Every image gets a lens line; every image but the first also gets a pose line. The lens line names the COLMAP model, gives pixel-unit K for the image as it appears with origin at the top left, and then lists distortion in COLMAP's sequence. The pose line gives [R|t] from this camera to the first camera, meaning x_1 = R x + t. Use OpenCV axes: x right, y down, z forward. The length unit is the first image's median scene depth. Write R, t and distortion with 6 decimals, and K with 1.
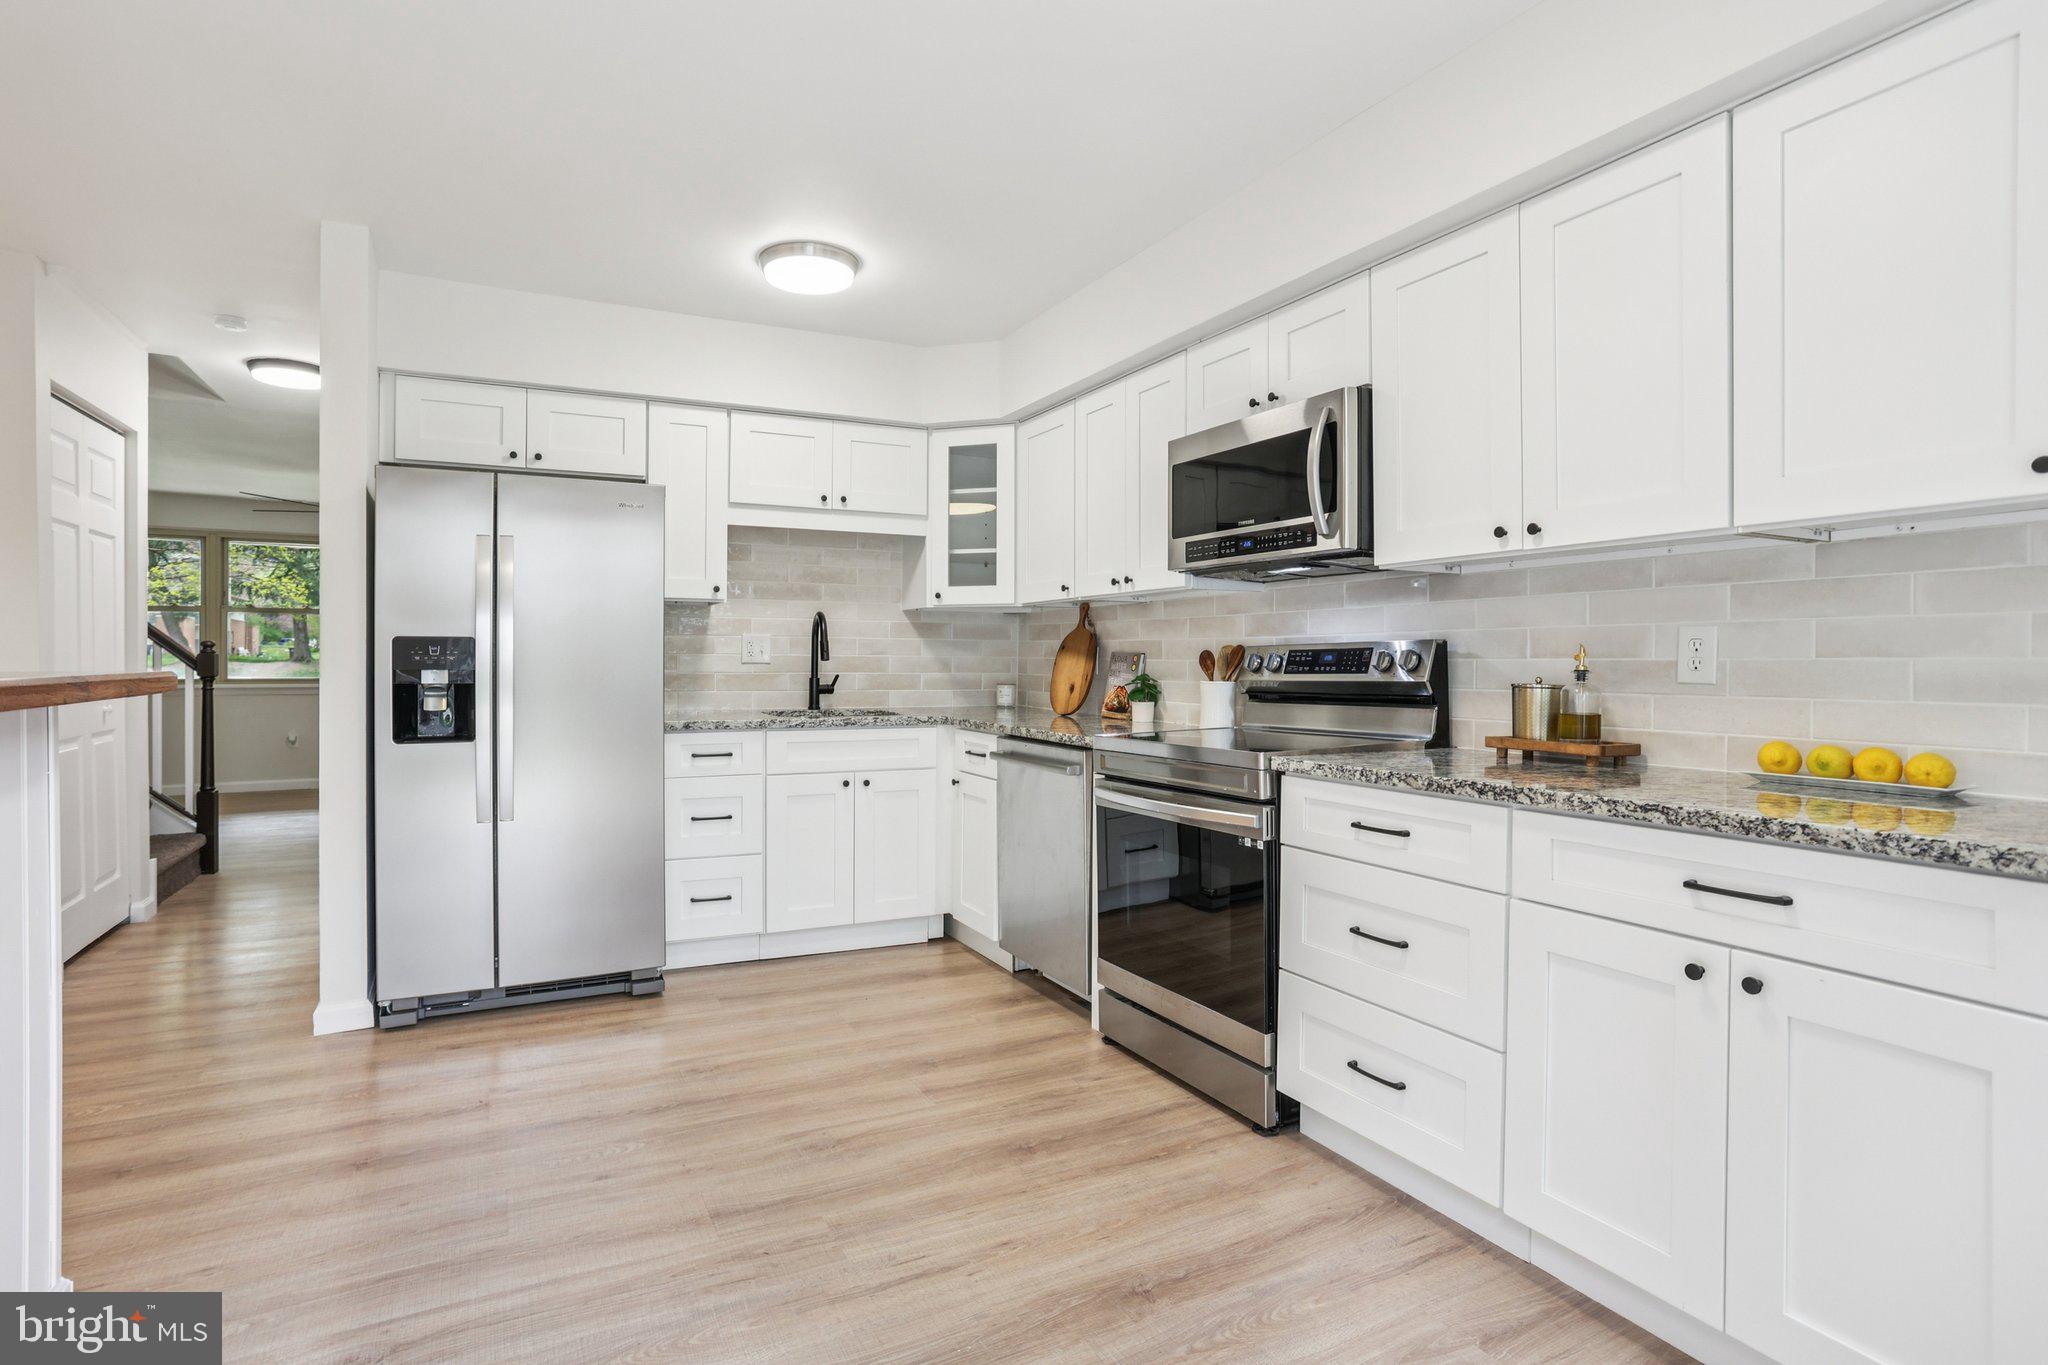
lens RADIAL K [[1035.4, 0, 981.5], [0, 1035.4, 659.2], [0, 0, 1]] dist [-0.004834, 0.002523]
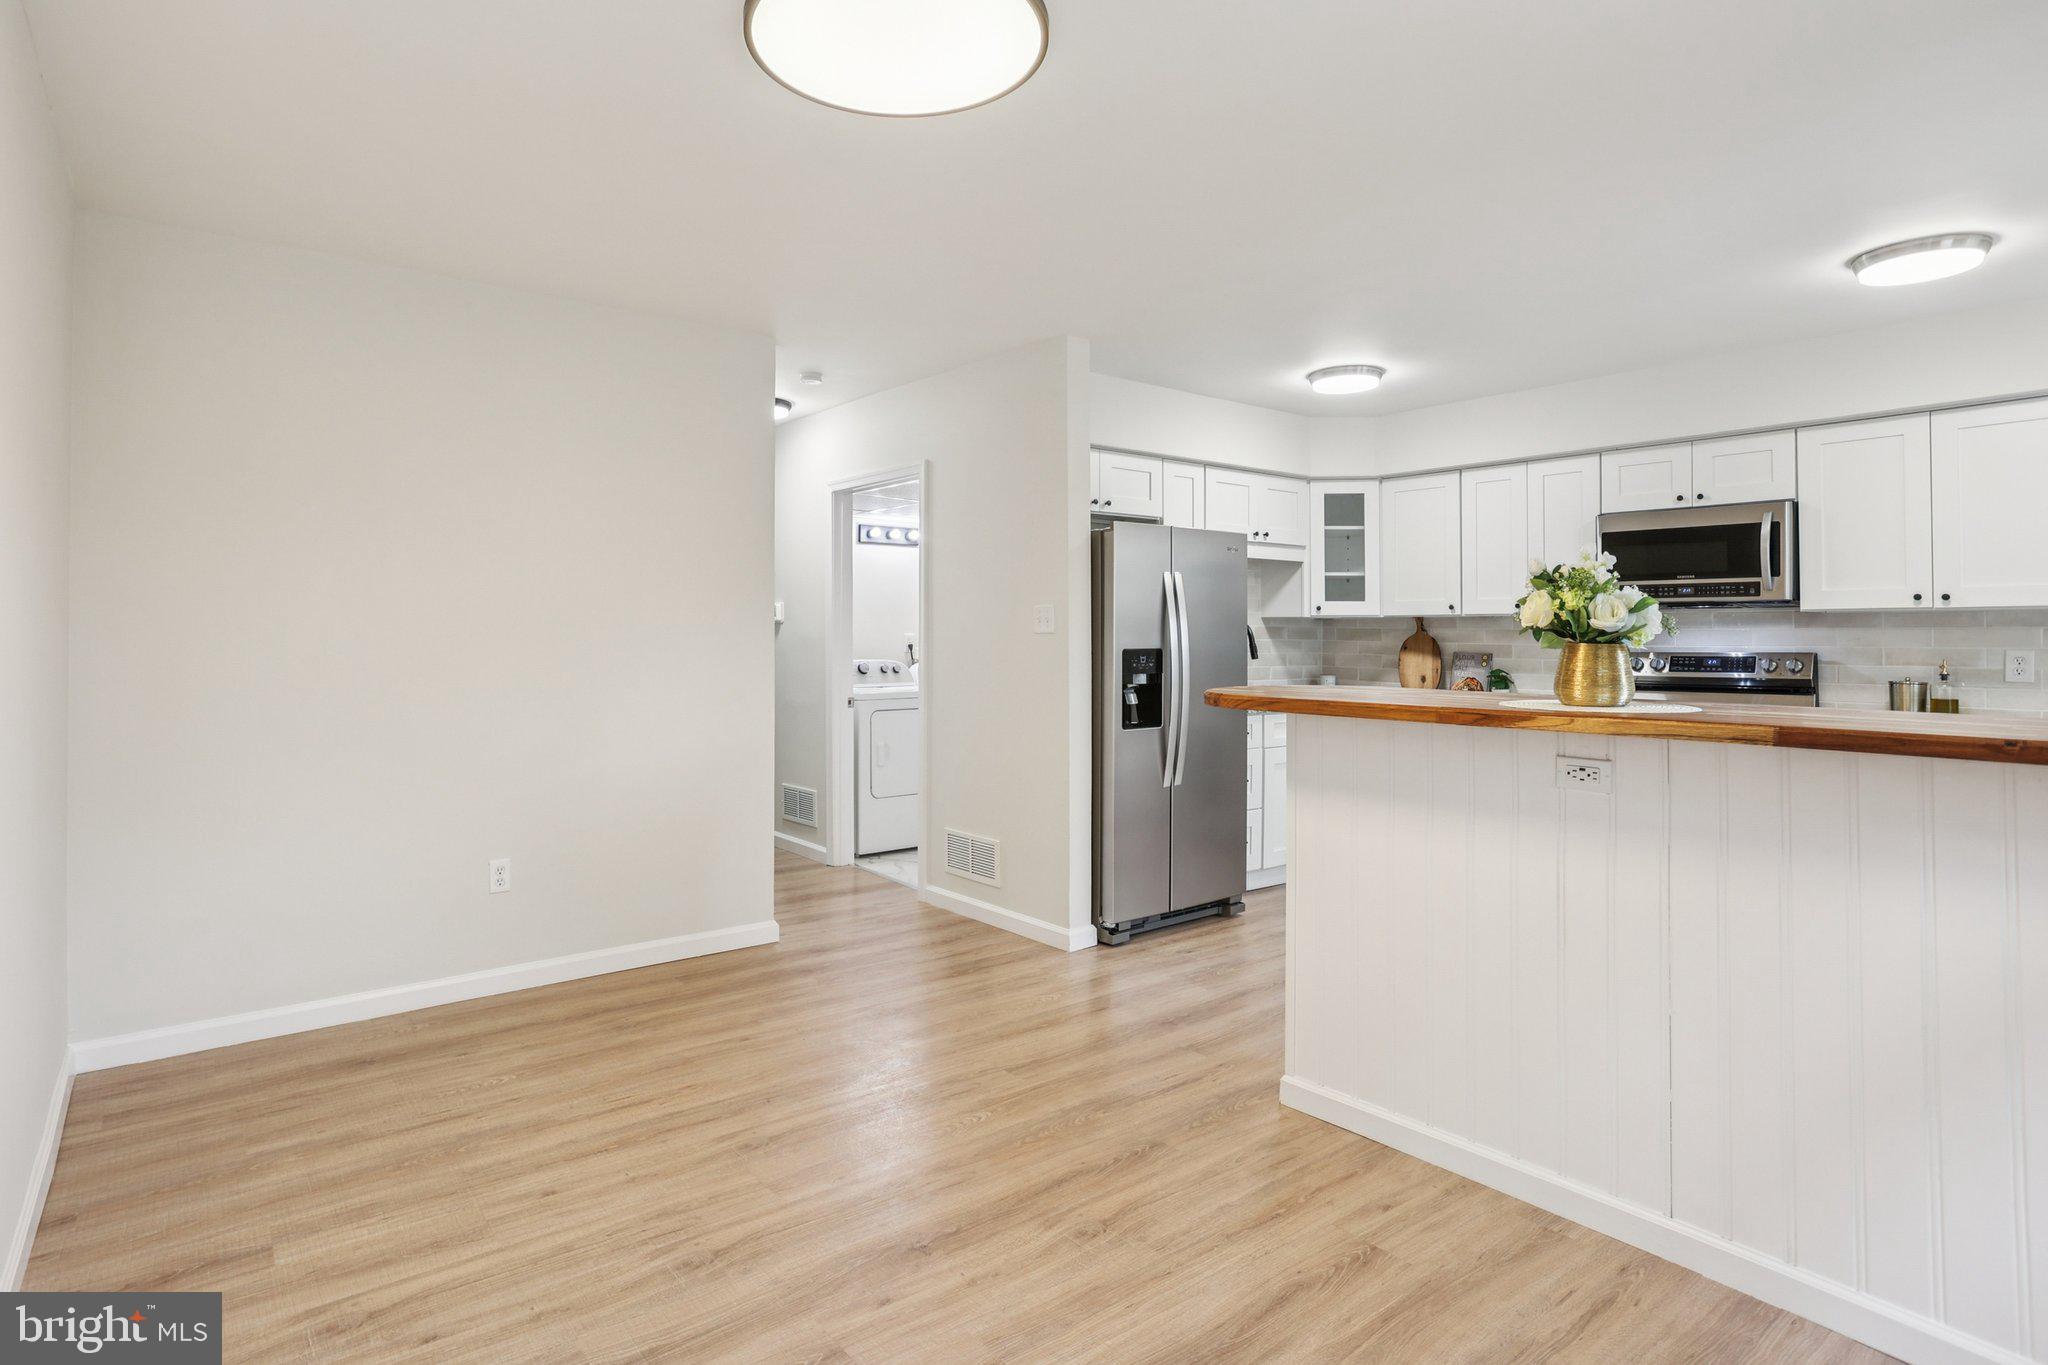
lens RADIAL K [[1035.4, 0, 971.3], [0, 1035.4, 656.4], [0, 0, 1]] dist [-0.004834, 0.002523]
pose [[0.979061, -0.002174, 0.203557, -0.794418], [-0.002842, 0.999700, 0.024346, -0.033307], [-0.203548, -0.024414, 0.978760, -0.213429]]
